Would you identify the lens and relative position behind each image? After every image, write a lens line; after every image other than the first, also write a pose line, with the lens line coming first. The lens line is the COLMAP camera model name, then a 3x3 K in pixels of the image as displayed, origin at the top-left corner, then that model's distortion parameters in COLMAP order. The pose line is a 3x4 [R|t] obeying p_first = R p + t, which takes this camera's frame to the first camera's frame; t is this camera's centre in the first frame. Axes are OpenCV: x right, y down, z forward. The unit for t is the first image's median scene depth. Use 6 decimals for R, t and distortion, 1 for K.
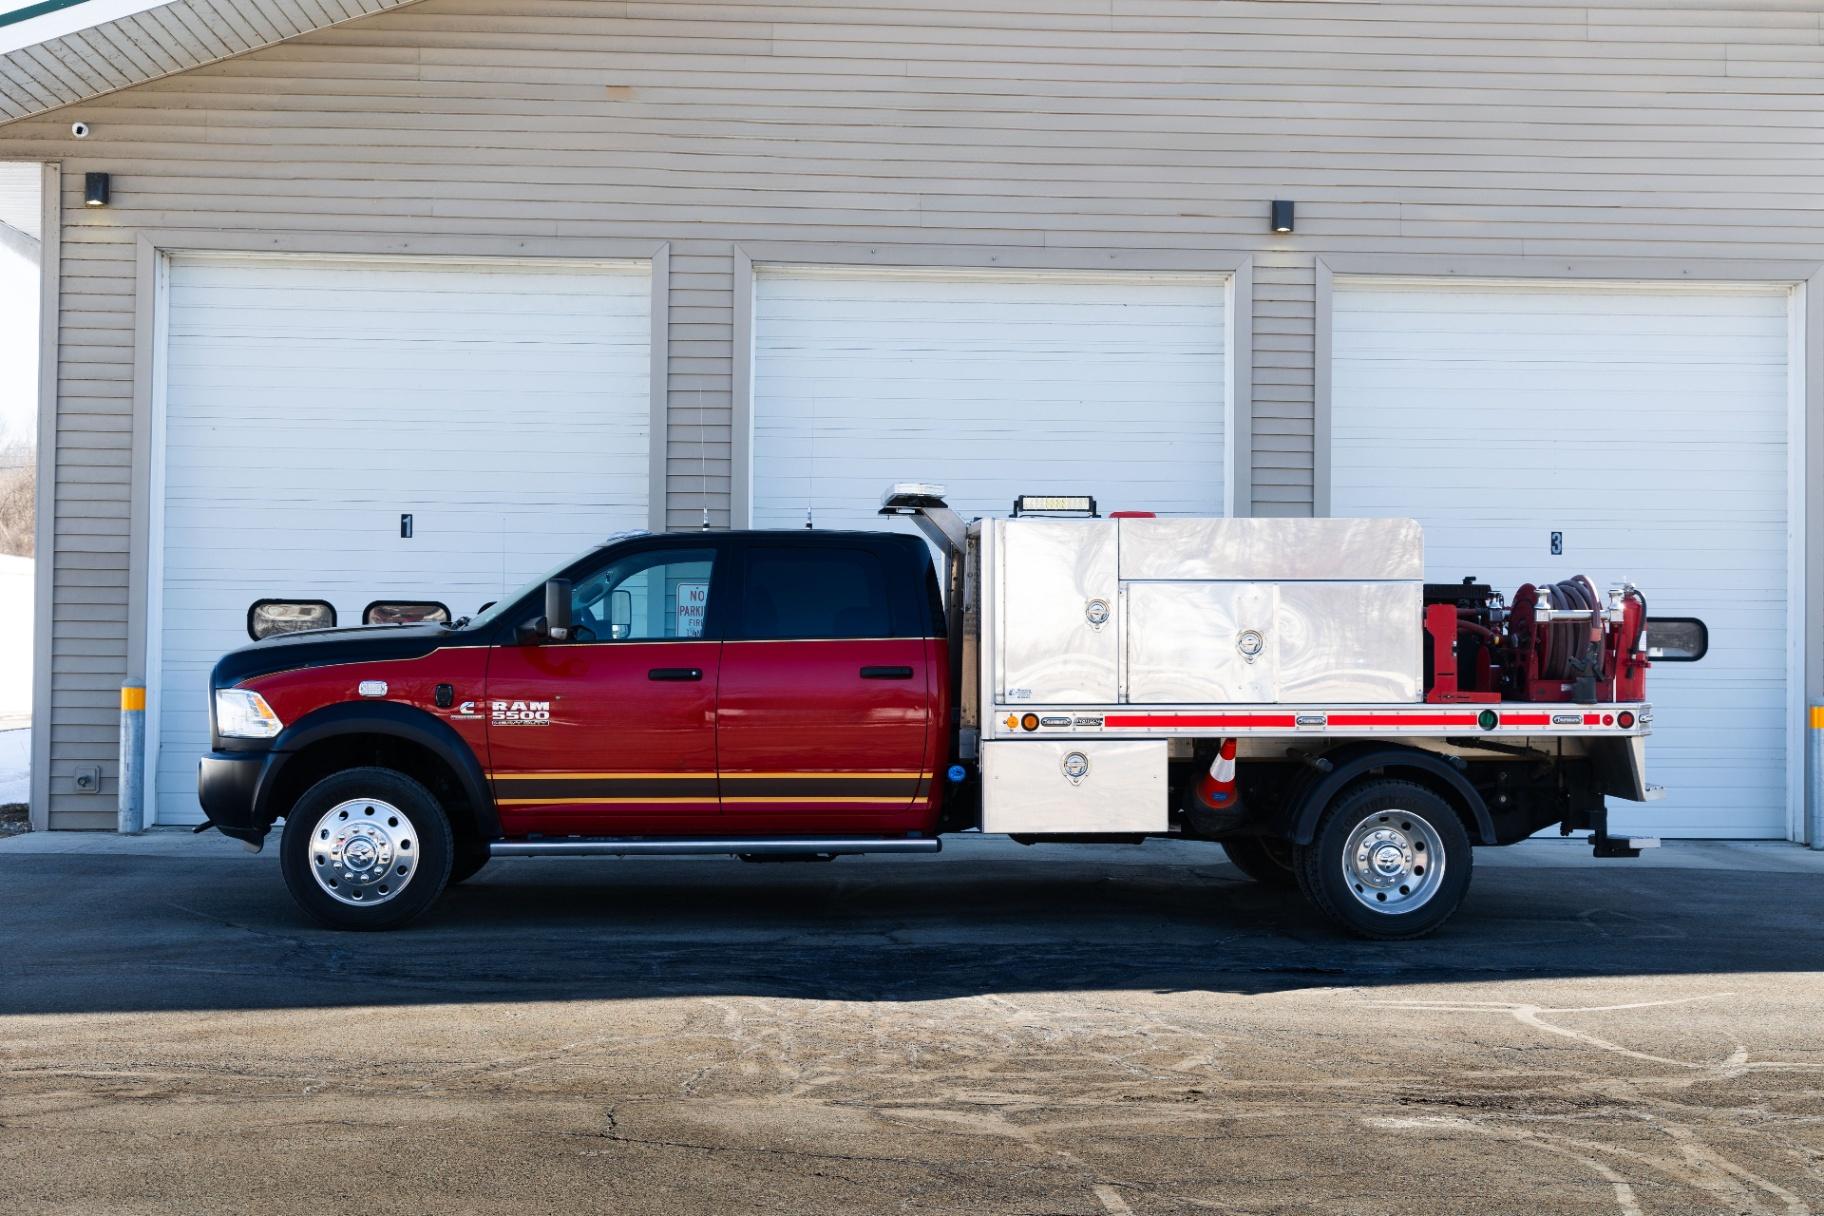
lens RADIAL K [[1992.8, 0, 912.4], [0, 1992.8, 631.1], [0, 0, 1]] dist [0.009423, 0.023796]
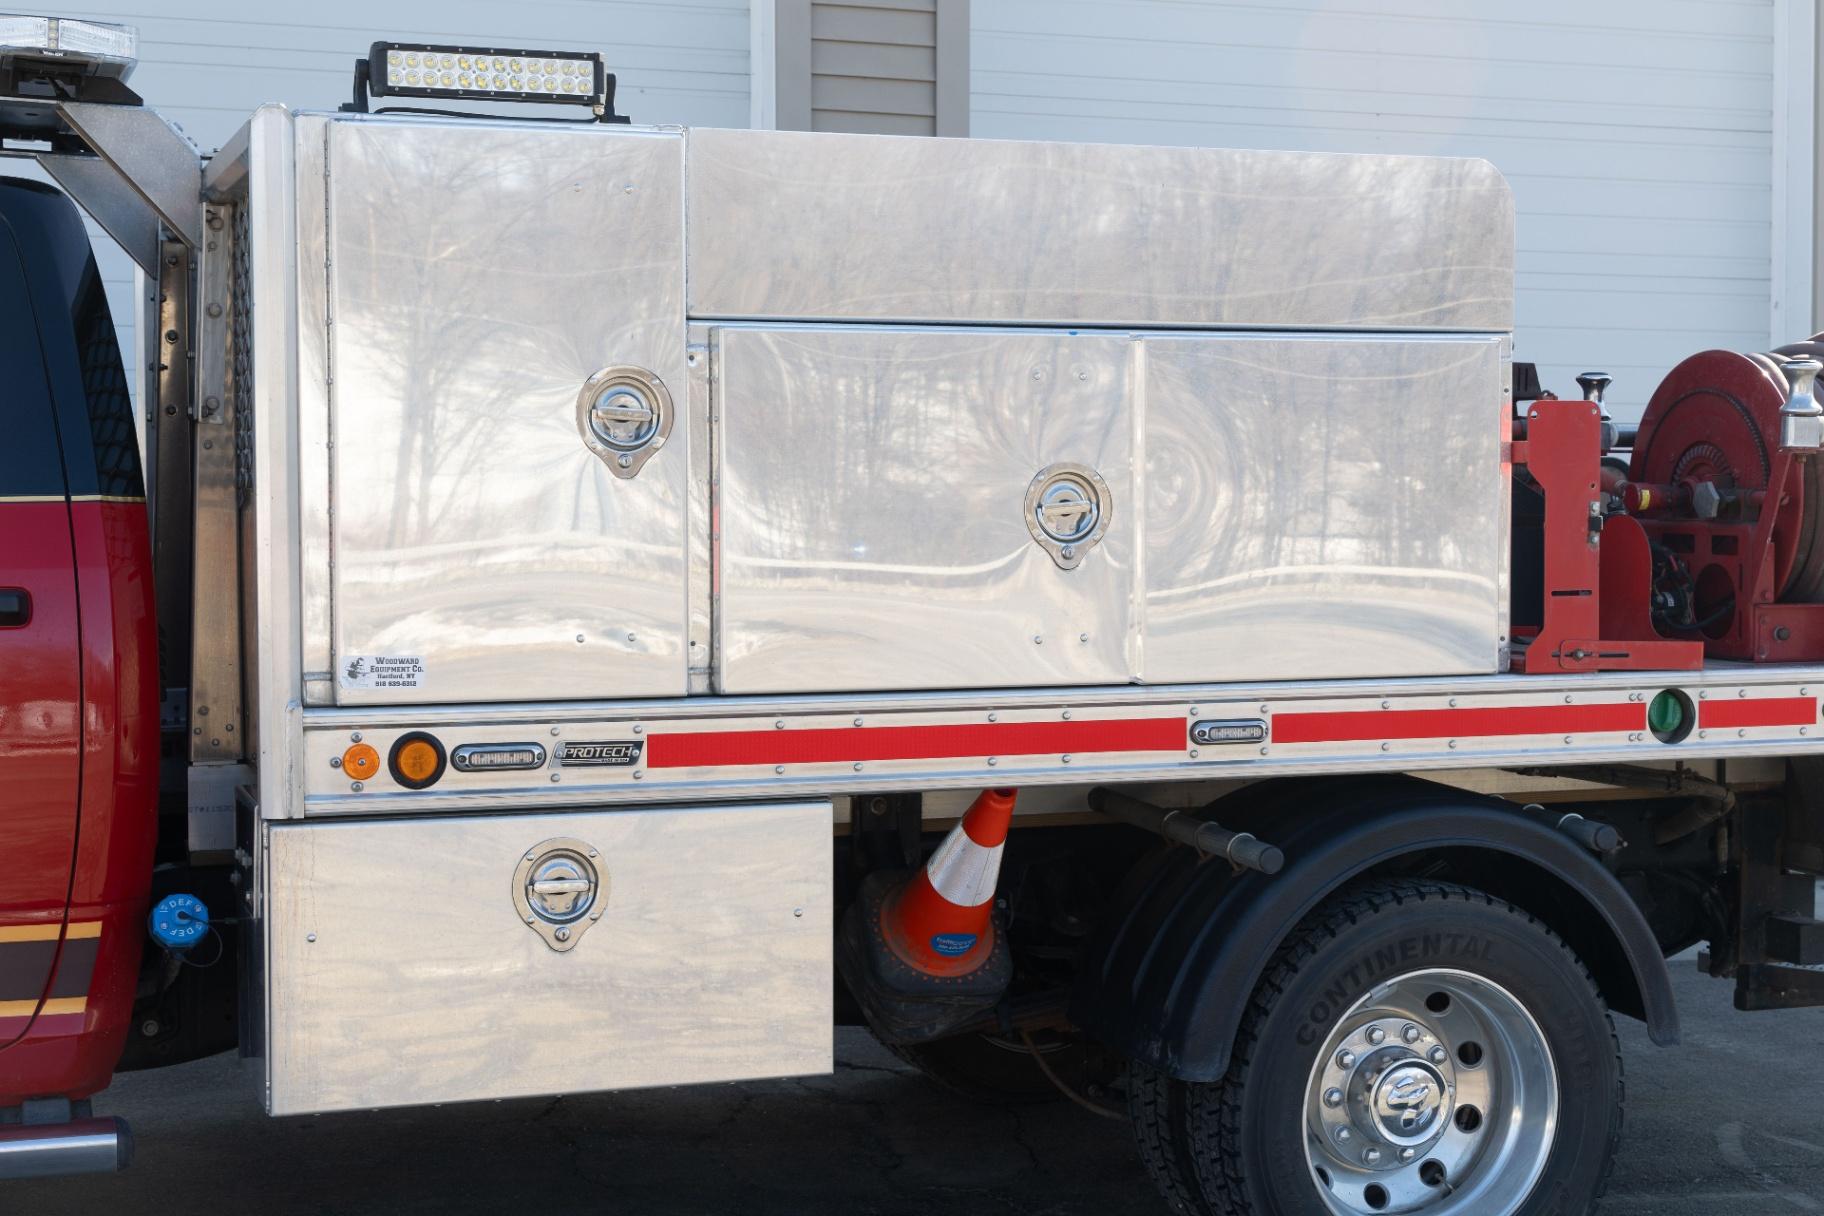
lens RADIAL K [[2910.2, 0, 932.3], [0, 2910.2, 602.6], [0, 0, 1]] dist [0.019226, 0.161178]
pose [[0.963263, -0.012788, 0.268254, 0.013599], [0.002443, 0.999242, 0.038862, 0.002558], [-0.268548, -0.036779, 0.962564, 0.519877]]
